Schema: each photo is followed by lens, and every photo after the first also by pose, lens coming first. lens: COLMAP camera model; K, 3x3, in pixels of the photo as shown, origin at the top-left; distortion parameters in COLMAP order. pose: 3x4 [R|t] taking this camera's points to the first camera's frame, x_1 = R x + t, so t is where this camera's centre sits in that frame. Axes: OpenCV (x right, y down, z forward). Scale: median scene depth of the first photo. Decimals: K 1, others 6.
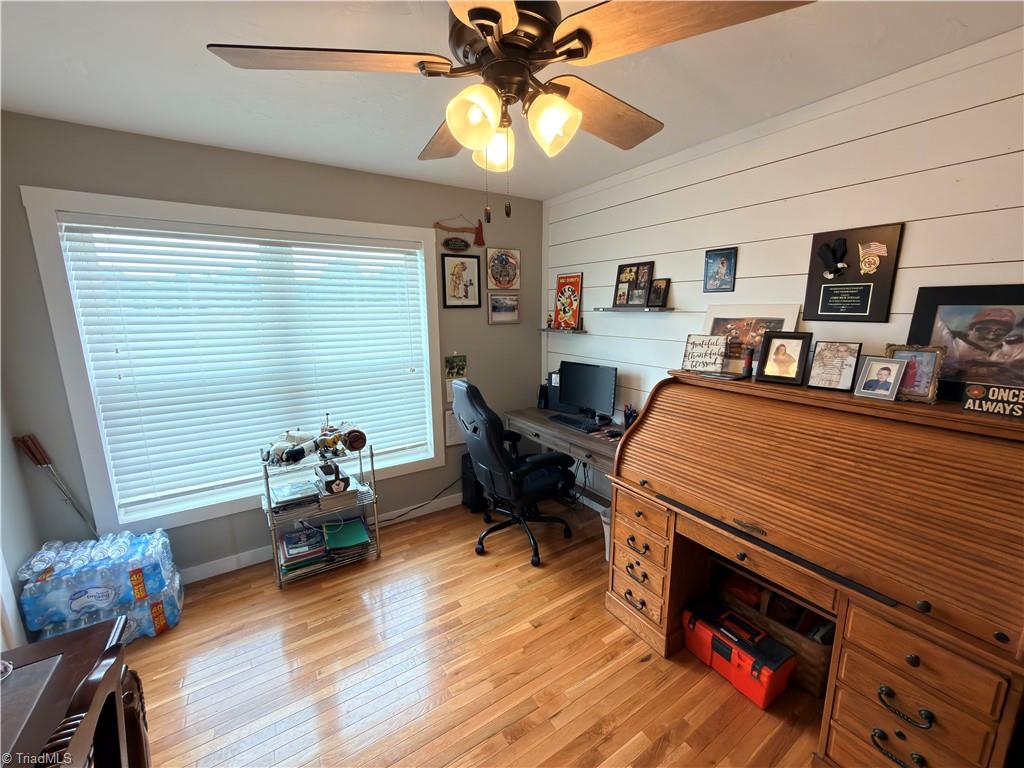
lens RADIAL K [[408.2, 0, 513.5], [0, 408.2, 383.1], [0, 0, 1]] dist [0.001737, -0.000653]
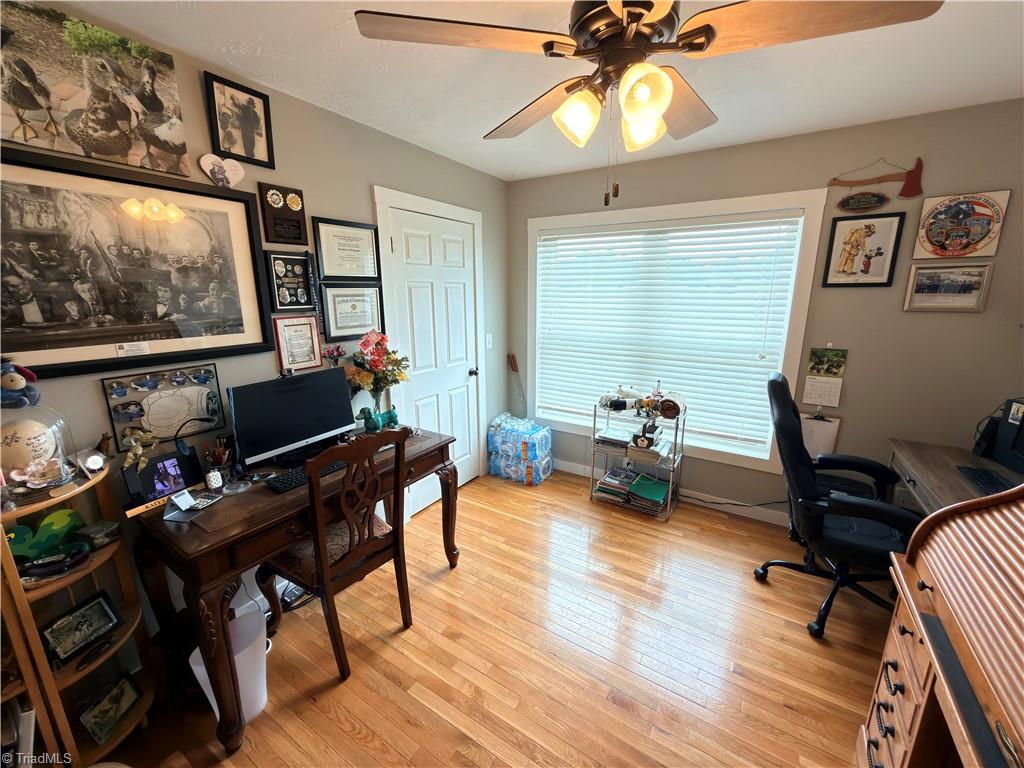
lens RADIAL K [[408.2, 0, 515.9], [0, 408.2, 384.1], [0, 0, 1]] dist [0.001737, -0.000653]
pose [[0.421065, 0.208048, -0.882848, 0.357537], [-0.170526, 0.974140, 0.148231, -0.015628], [0.890856, 0.088134, 0.445654, 0.133554]]
